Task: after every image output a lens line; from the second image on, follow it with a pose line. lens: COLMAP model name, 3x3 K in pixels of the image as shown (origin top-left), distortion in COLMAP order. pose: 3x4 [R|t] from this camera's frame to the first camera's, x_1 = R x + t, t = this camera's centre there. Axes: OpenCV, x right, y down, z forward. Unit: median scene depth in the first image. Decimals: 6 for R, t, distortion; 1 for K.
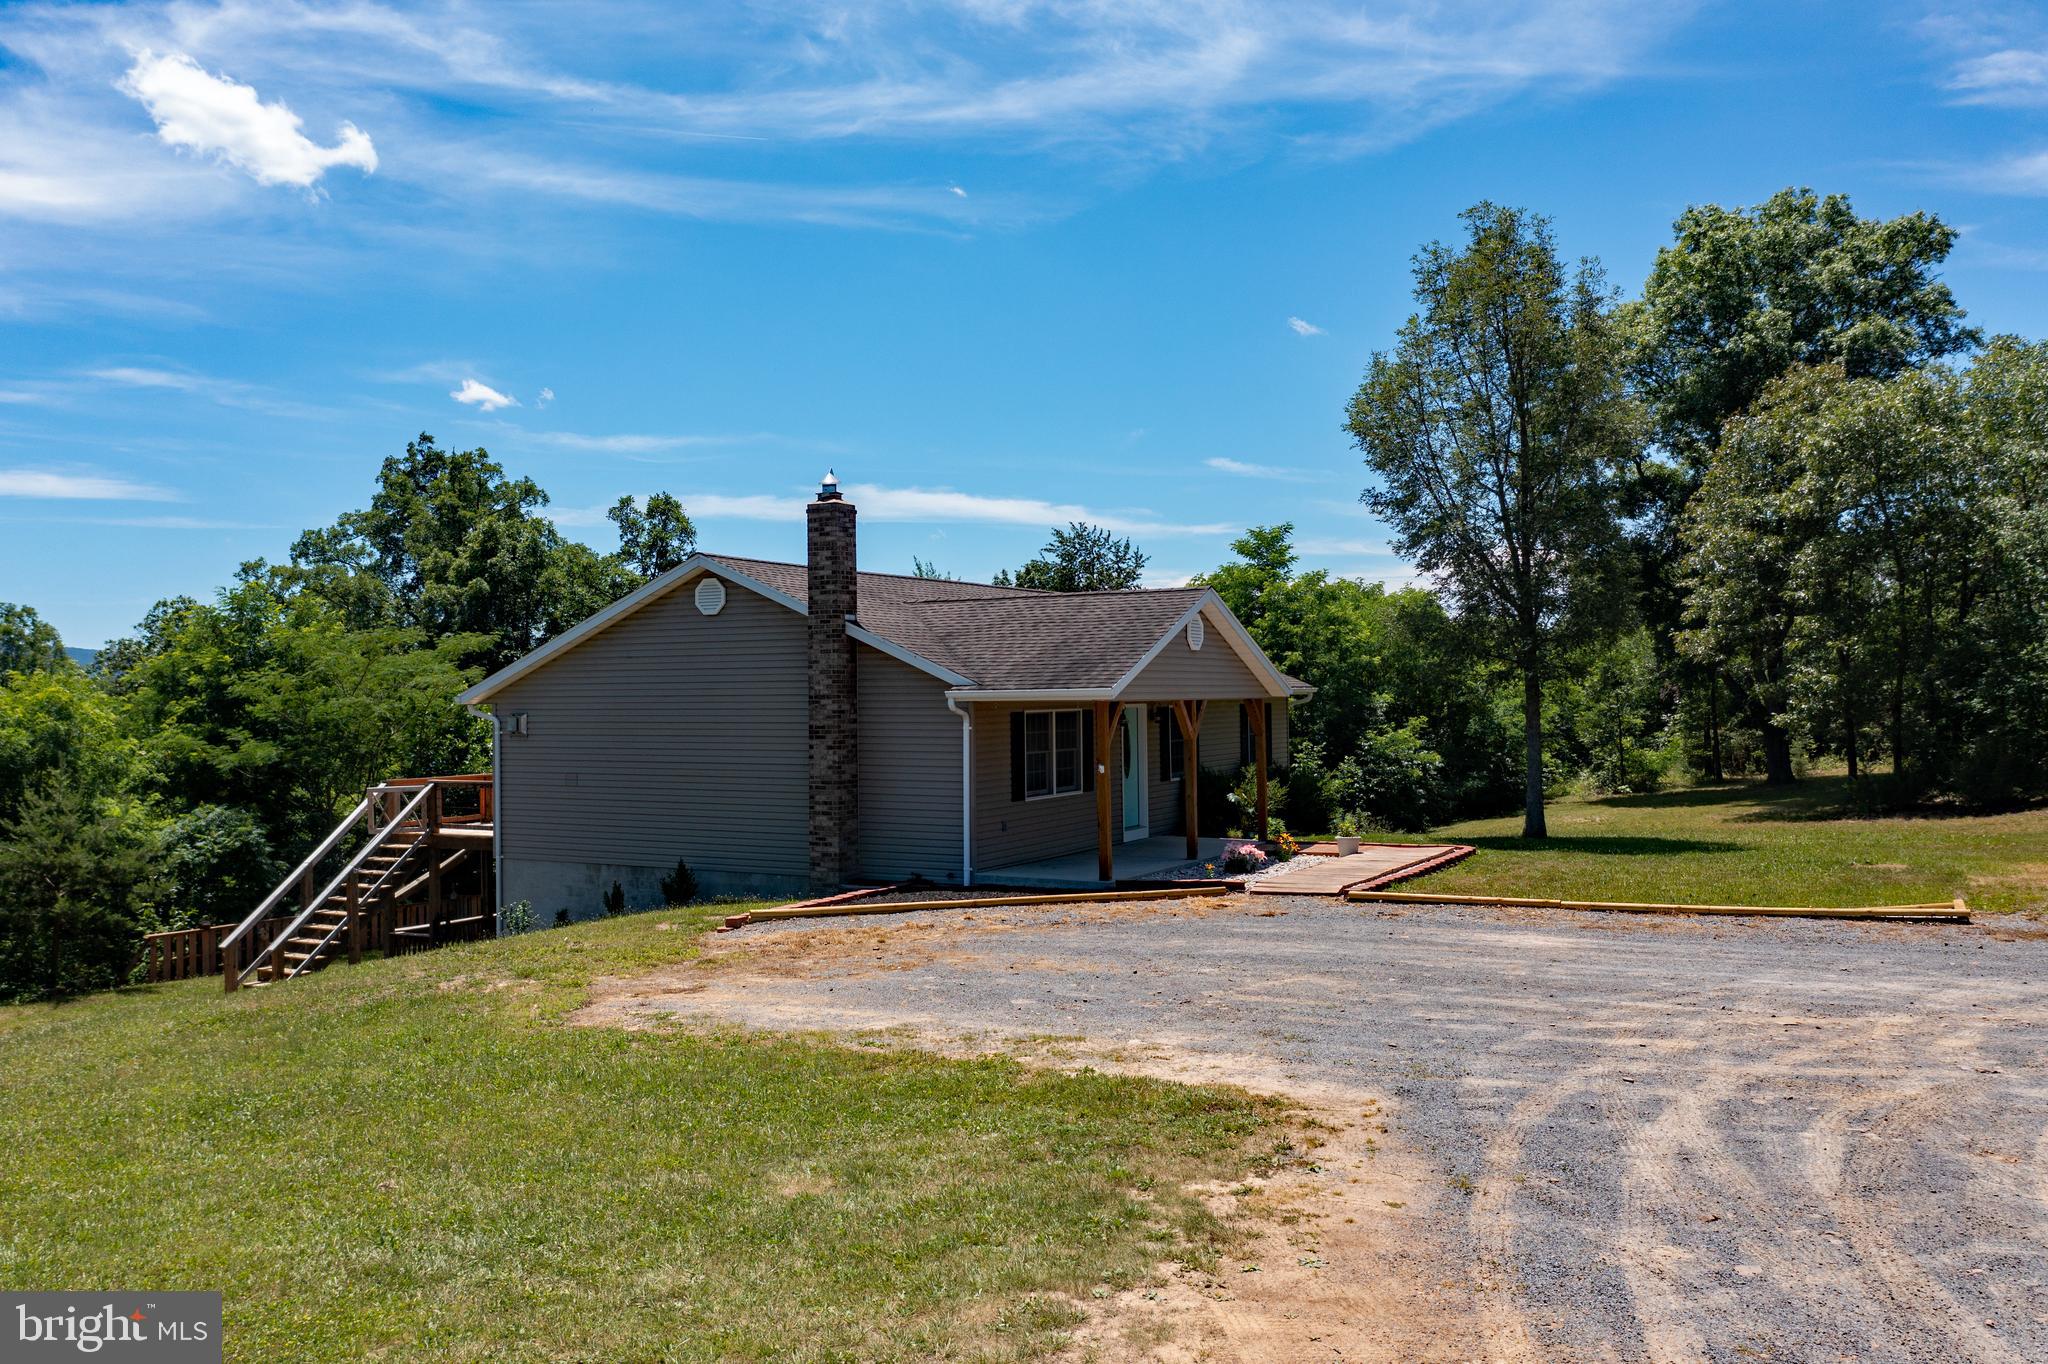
lens RADIAL K [[1612.3, 0, 1033.6], [0, 1612.3, 676.6], [0, 0, 1]] dist [-0.014436, 0.002427]
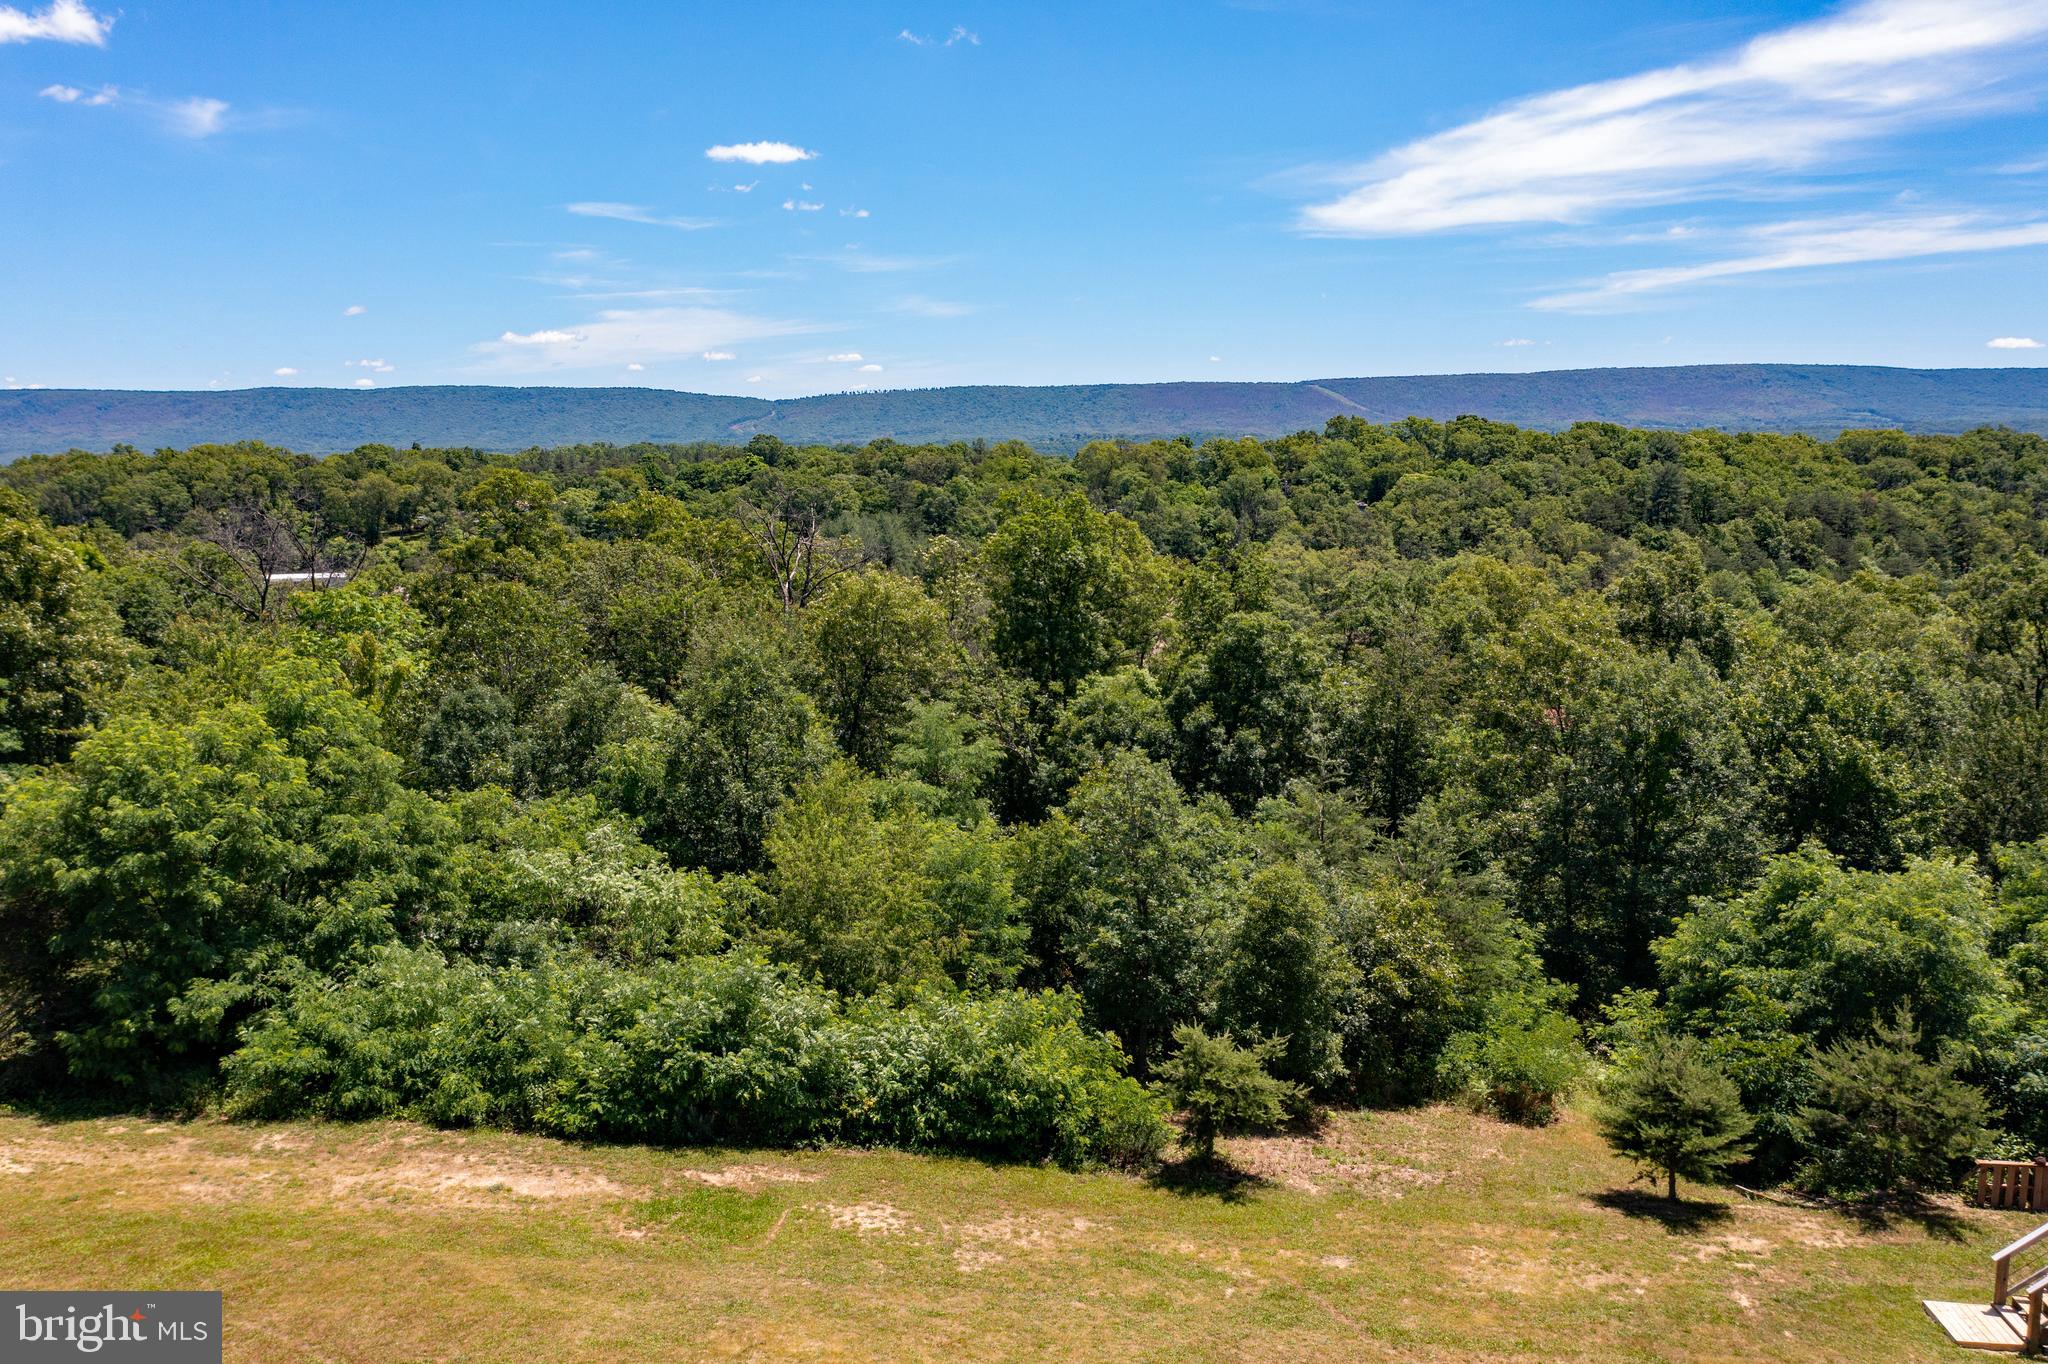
lens RADIAL K [[1612.3, 0, 1018.6], [0, 1612.3, 678.1], [0, 0, 1]] dist [-0.014436, 0.002427]
pose [[0.359283, 0.140087, -0.922655, 0.165727], [0.020377, 0.987256, 0.157831, -0.341219], [0.933006, -0.075507, 0.351850, 0.040247]]
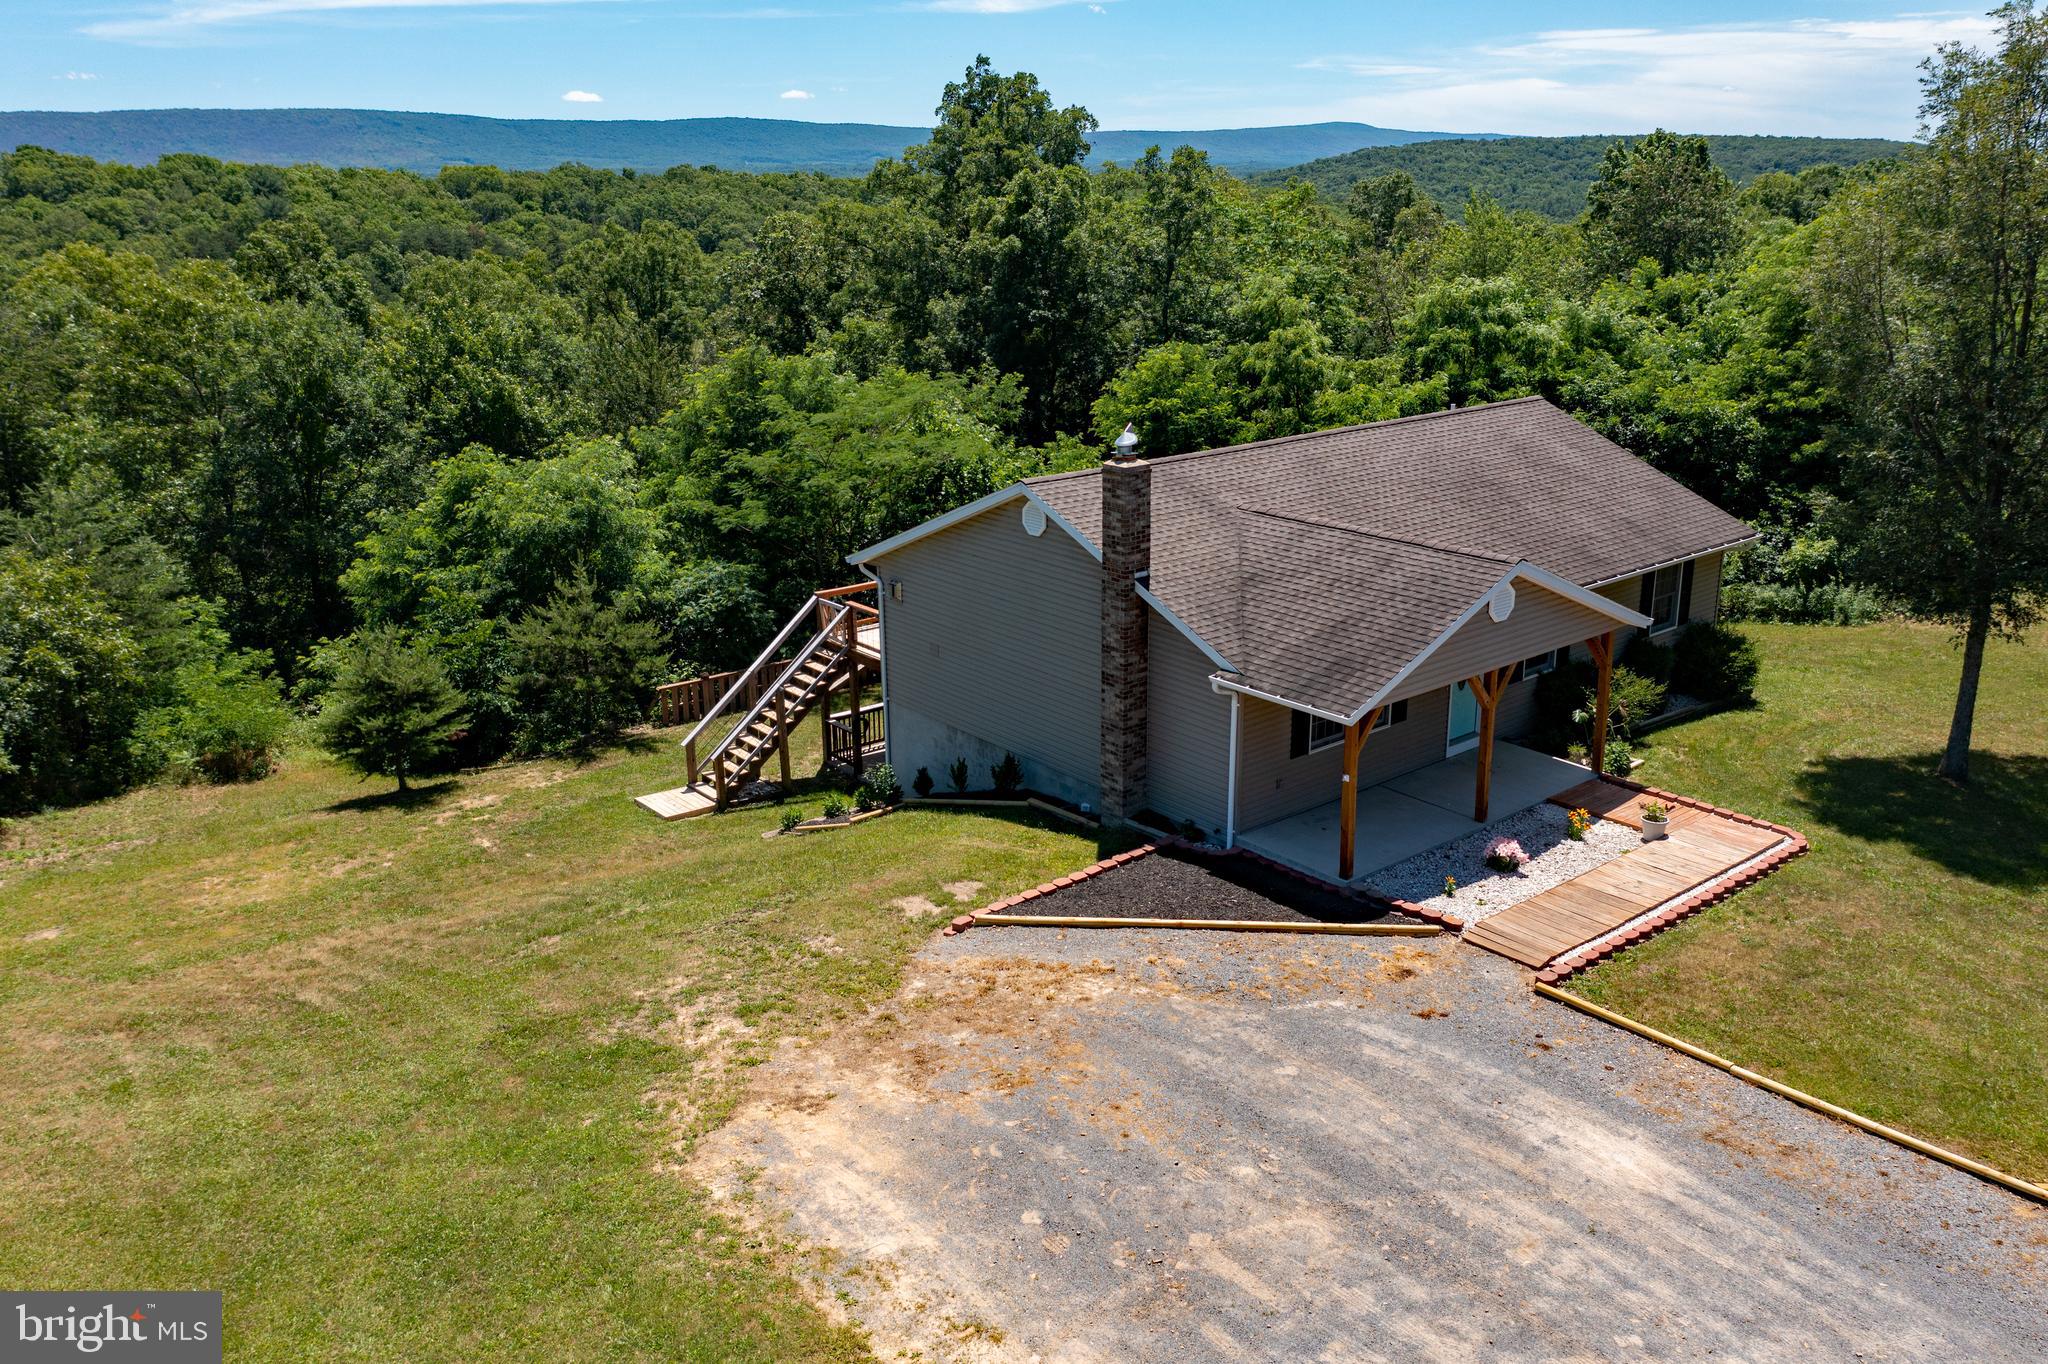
lens RADIAL K [[1612.3, 0, 1025.5], [0, 1612.3, 674.2], [0, 0, 1]] dist [-0.014436, 0.002427]
pose [[0.920966, 0.115739, -0.372057, 0.159144], [0.005716, 0.950750, 0.309907, -0.225451], [0.389601, -0.287540, 0.874947, 0.038479]]
